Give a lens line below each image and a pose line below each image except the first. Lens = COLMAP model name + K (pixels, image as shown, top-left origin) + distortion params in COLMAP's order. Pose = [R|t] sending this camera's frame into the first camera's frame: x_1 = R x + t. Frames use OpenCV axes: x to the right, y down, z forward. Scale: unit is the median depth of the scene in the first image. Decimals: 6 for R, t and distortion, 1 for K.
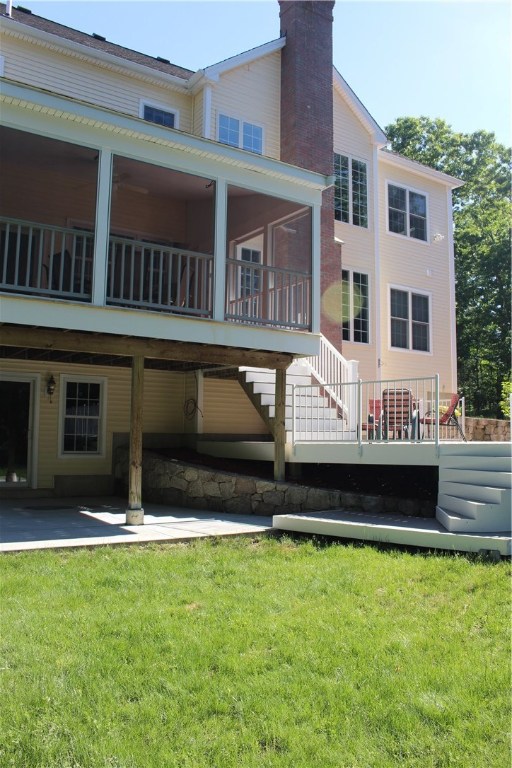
lens RADIAL K [[626.0, 0, 259.3], [0, 626.0, 379.2], [0, 0, 1]] dist [-0.118449, 0.033518]
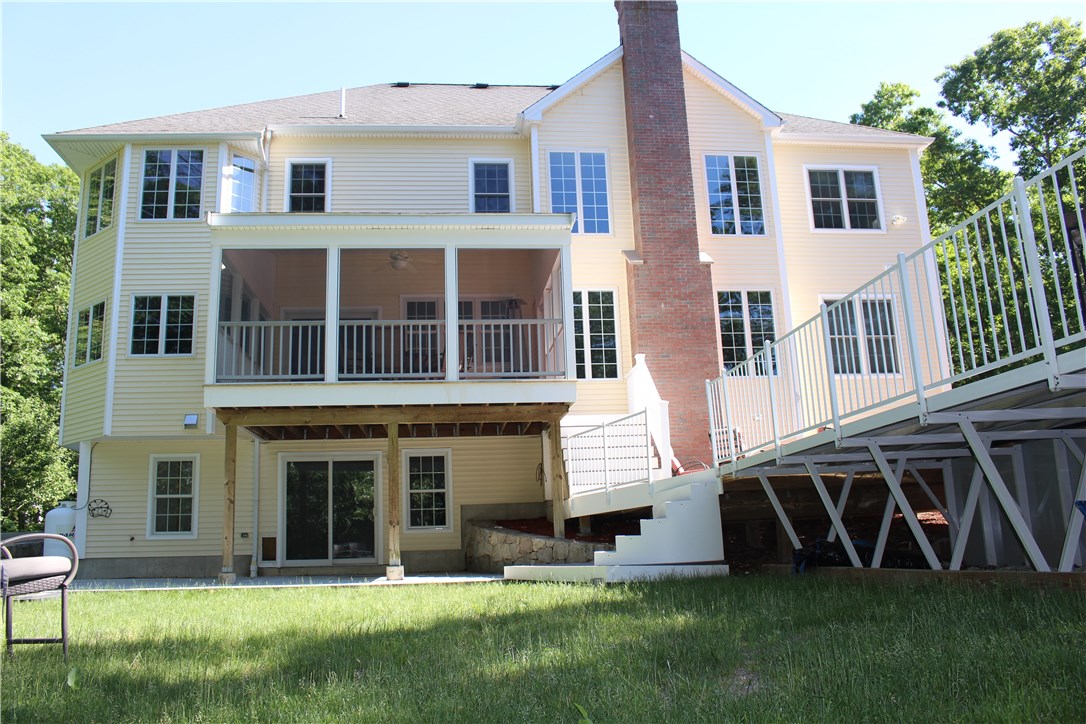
lens RADIAL K [[885.2, 0, 533.7], [0, 885.2, 355.4], [0, 0, 1]] dist [-0.118449, 0.033518]
pose [[0.882249, -0.143663, -0.448327, 0.538235], [0.088744, 0.985979, -0.141313, 0.063543], [0.462343, 0.084887, 0.882629, -0.183398]]
